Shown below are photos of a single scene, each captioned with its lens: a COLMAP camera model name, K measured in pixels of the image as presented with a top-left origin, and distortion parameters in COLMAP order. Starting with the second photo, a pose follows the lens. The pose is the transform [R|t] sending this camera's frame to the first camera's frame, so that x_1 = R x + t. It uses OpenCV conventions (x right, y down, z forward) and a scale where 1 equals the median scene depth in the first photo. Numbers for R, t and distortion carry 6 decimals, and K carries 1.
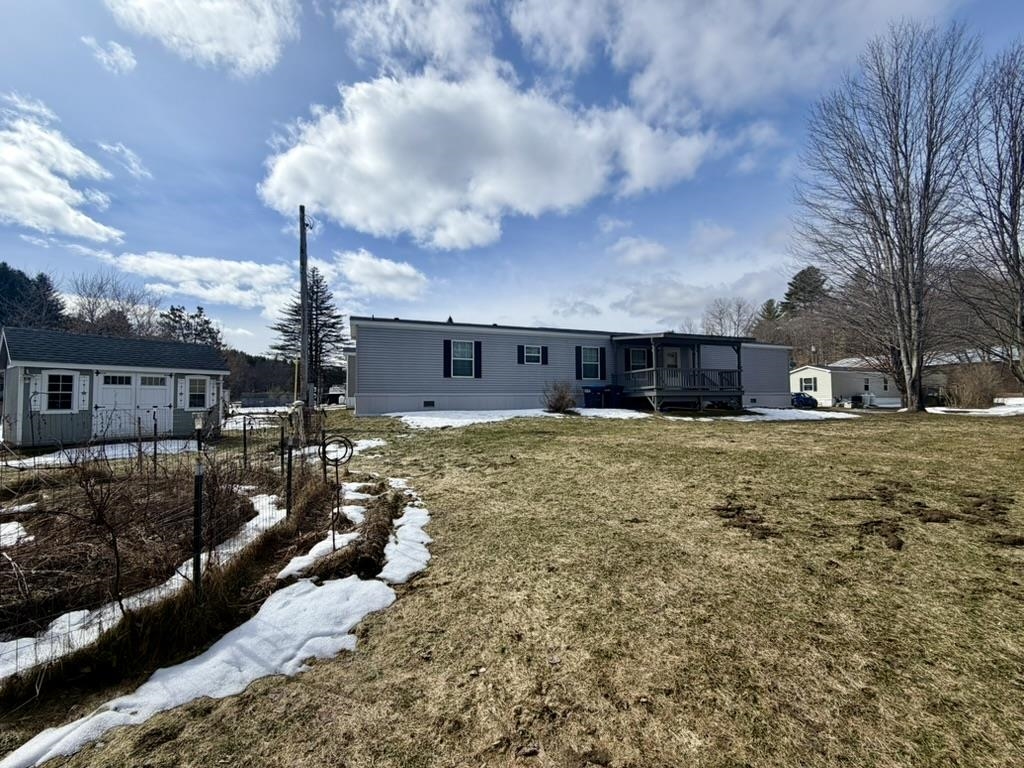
lens RADIAL K [[416.1, 0, 513.1], [0, 416.1, 386.6], [0, 0, 1]] dist [-0.000671, -0.000294]
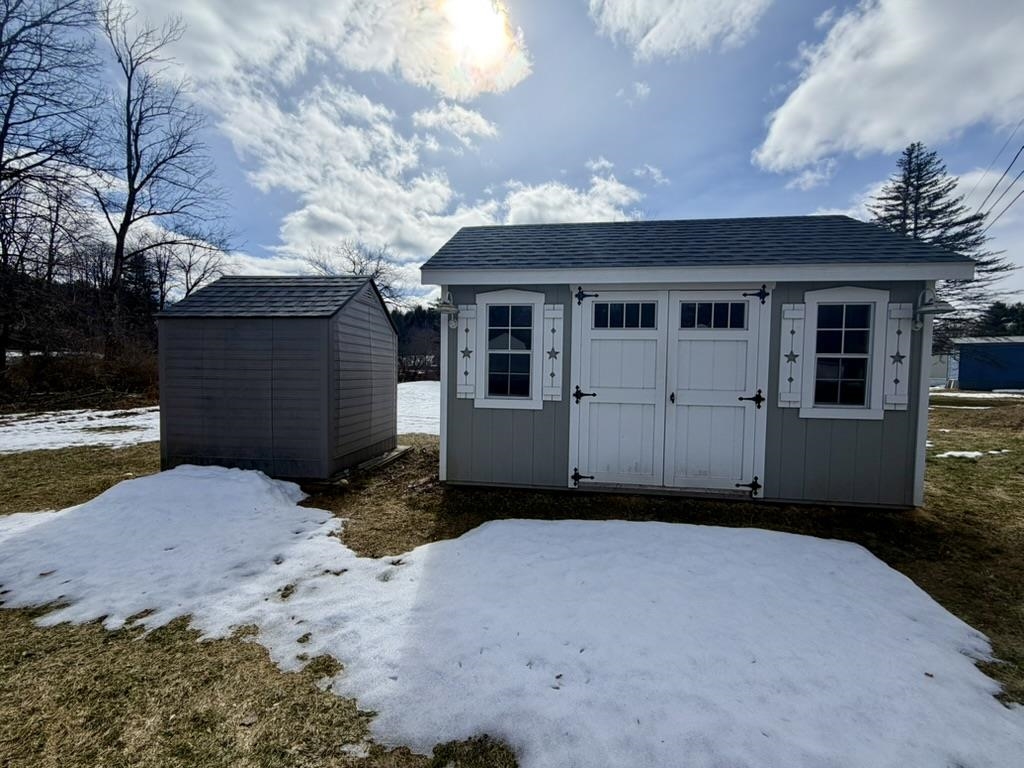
lens RADIAL K [[416.1, 0, 514.0], [0, 416.1, 389.5], [0, 0, 1]] dist [-0.000671, -0.000294]
pose [[0.498484, 0.035609, -0.866167, -0.596227], [0.003929, 0.999053, 0.043333, 0.024835], [0.866890, -0.025004, 0.497872, 0.639357]]
